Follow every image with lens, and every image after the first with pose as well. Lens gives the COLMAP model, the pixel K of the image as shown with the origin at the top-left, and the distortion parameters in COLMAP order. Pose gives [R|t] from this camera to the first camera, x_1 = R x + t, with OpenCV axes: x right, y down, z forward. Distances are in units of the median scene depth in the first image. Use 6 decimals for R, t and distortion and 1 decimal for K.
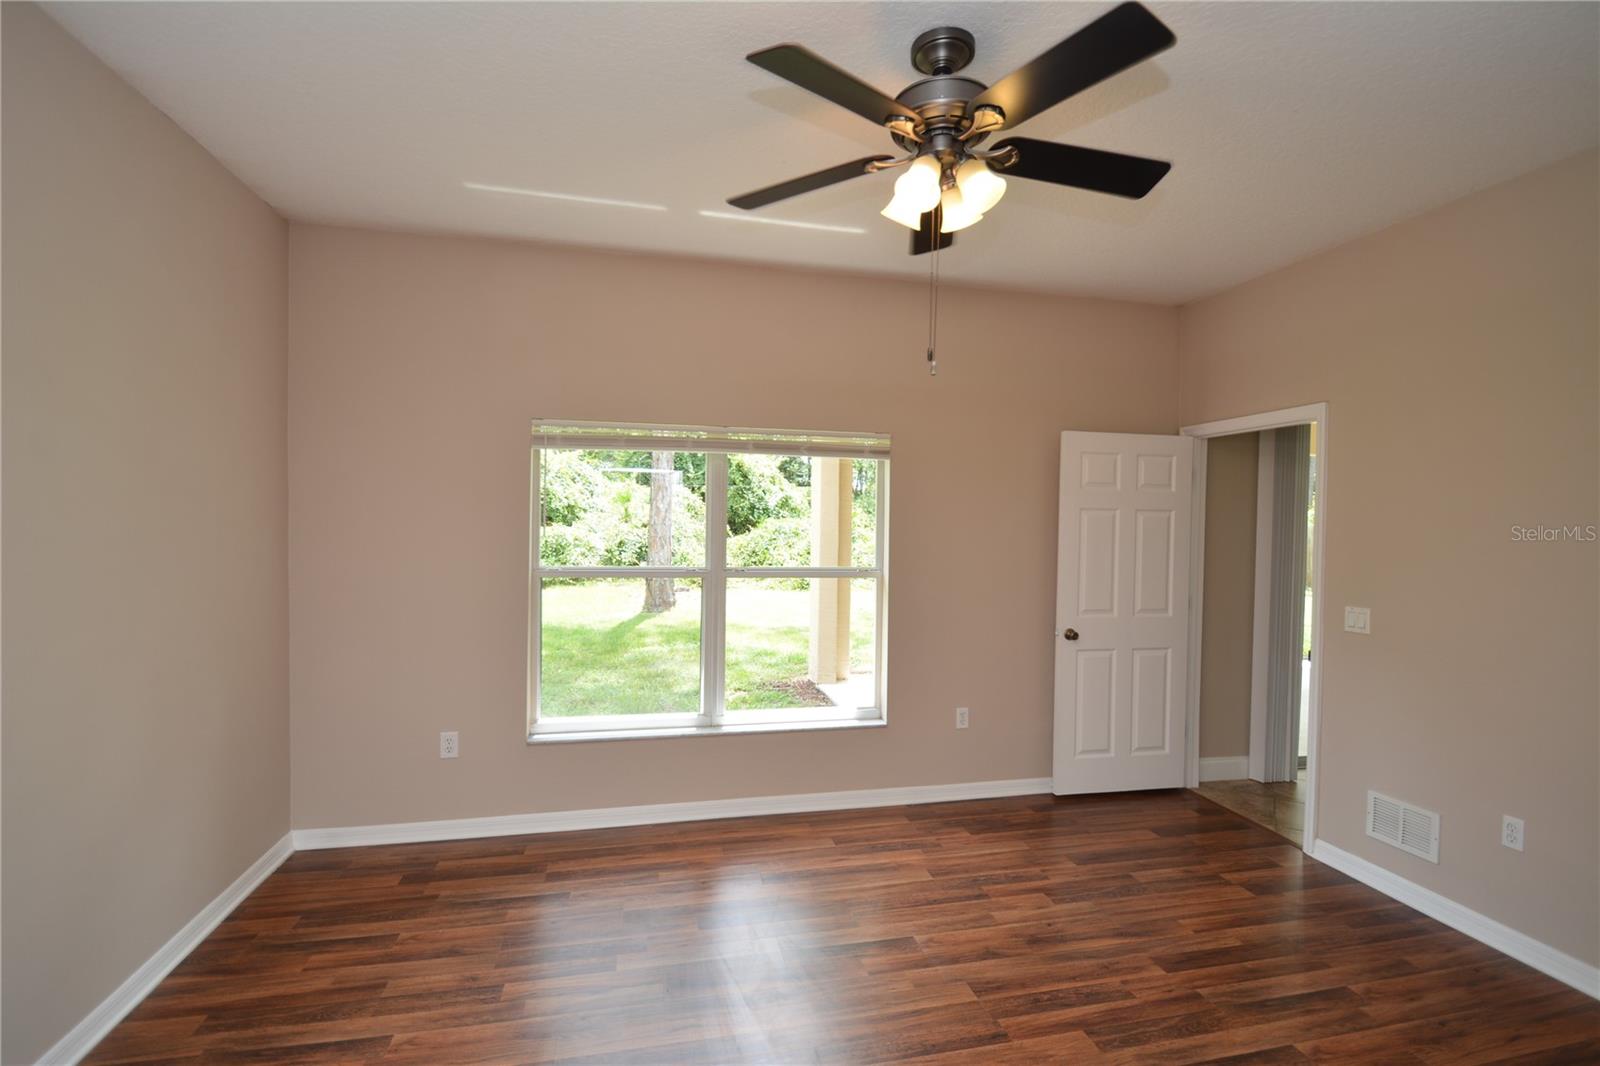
lens RADIAL K [[702.7, 0, 805.3], [0, 702.7, 530.5], [0, 0, 1]] dist [0.007124, -0.011896]
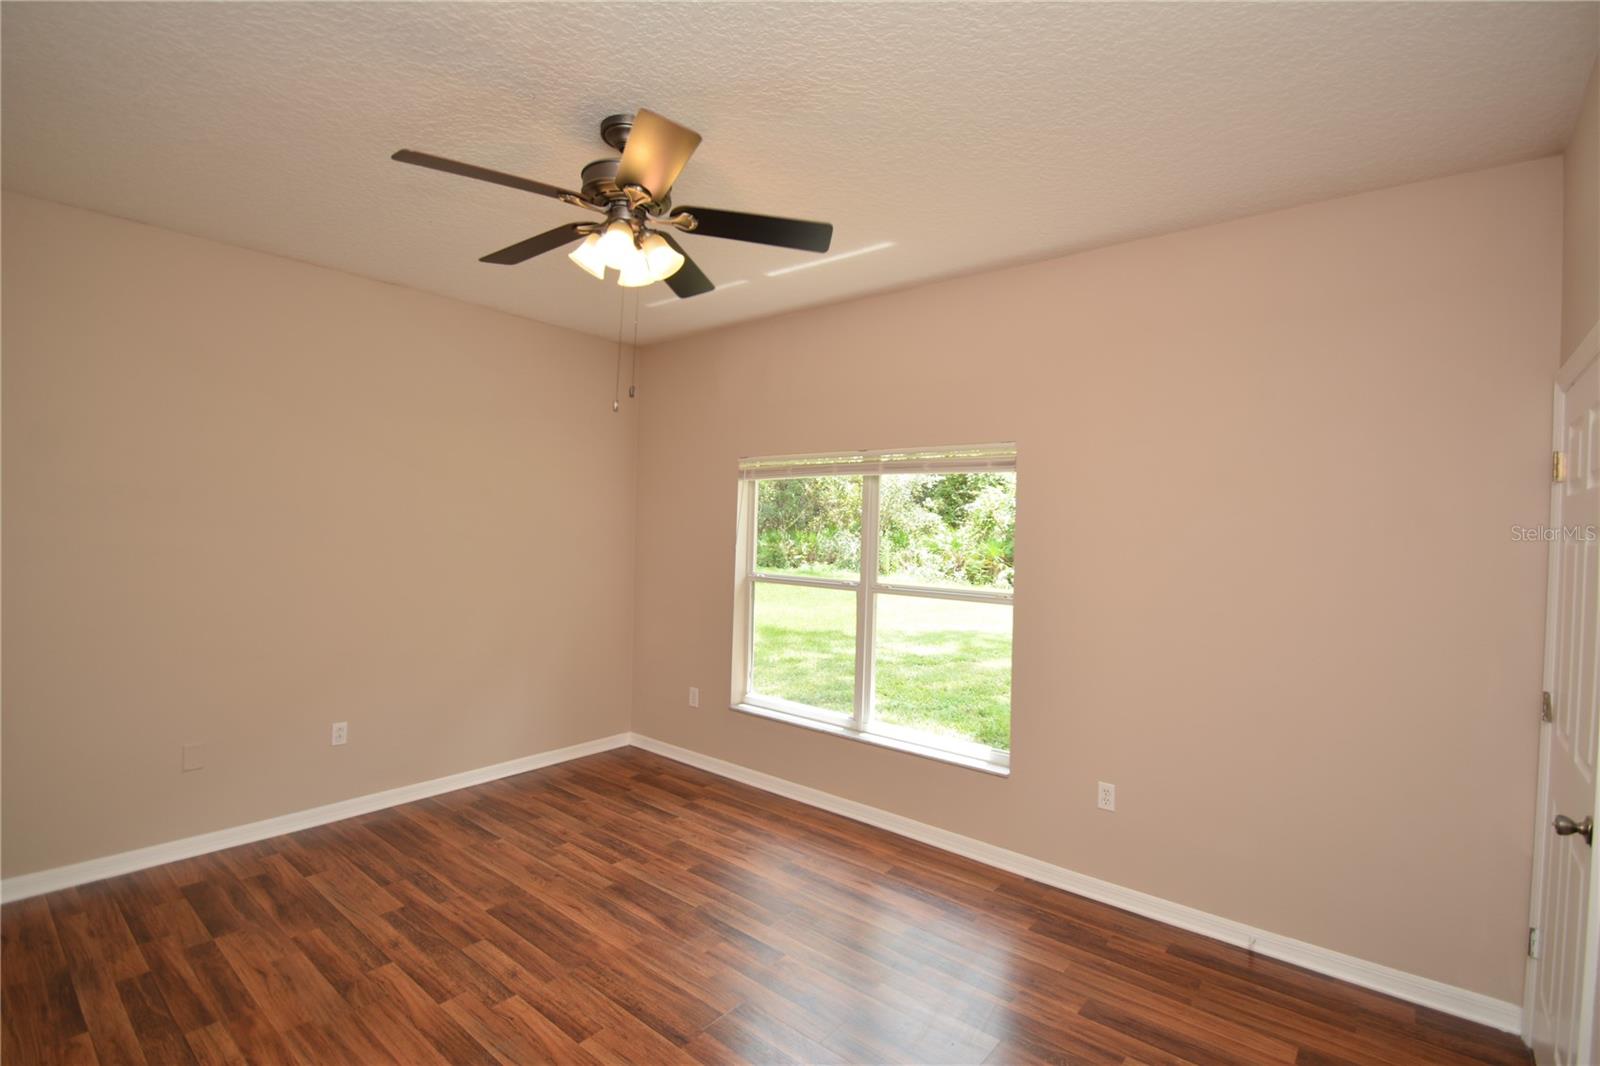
lens RADIAL K [[702.7, 0, 802.4], [0, 702.7, 532.1], [0, 0, 1]] dist [0.007124, -0.011896]
pose [[0.638408, 0.007661, -0.769660, 0.685970], [-0.025817, 0.999601, -0.011465, -0.009829], [0.769265, 0.027190, 0.638351, 0.266432]]
